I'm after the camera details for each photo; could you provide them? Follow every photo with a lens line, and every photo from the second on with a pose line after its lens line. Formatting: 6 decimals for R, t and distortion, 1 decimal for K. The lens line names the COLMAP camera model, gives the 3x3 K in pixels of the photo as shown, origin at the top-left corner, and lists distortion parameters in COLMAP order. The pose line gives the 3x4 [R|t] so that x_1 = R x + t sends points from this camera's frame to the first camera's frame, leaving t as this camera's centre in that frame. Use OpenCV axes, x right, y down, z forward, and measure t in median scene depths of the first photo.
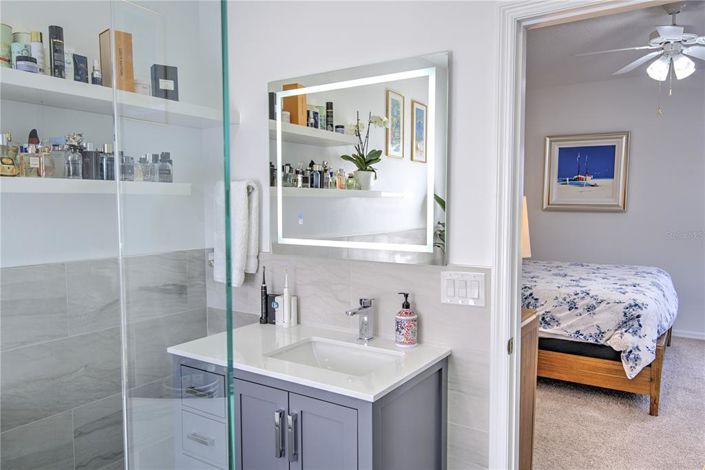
lens RADIAL K [[522.9, 0, 352.5], [0, 522.9, 235.0], [0, 0, 1]] dist [0.005148, 0.003330]
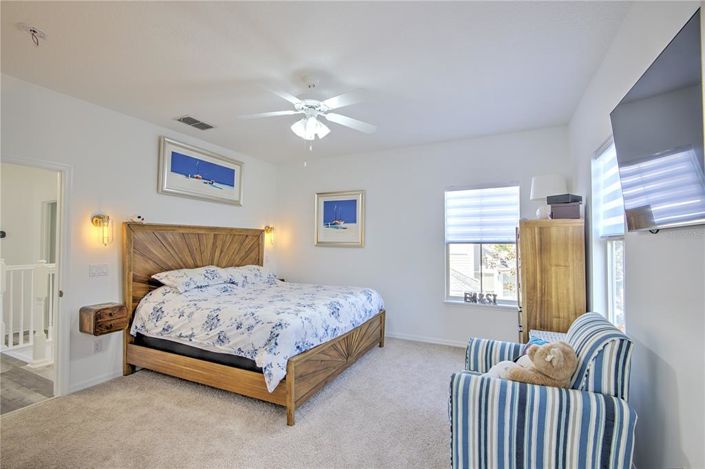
lens RADIAL K [[318.4, 0, 352.5], [0, 318.4, 234.5], [0, 0, 1]] dist [0.001000, -0.000242]
pose [[0.990281, 0.005472, 0.138975, 0.569591], [0.007187, 0.995878, -0.090422, -0.000909], [-0.138896, 0.090542, 0.986159, 0.248454]]
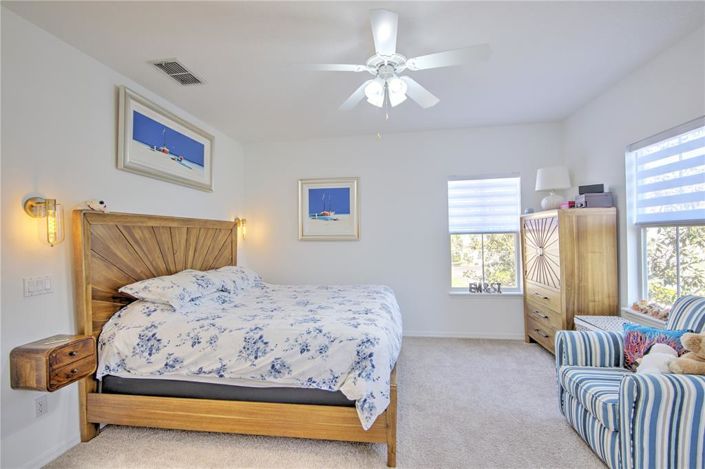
lens RADIAL K [[318.4, 0, 352.5], [0, 318.4, 234.5], [0, 0, 1]] dist [0.001000, -0.000242]
pose [[0.903389, -0.015733, 0.428533, 0.269267], [0.047292, 0.996886, -0.063096, -0.015080], [-0.426206, 0.077267, 0.901320, 0.475633]]
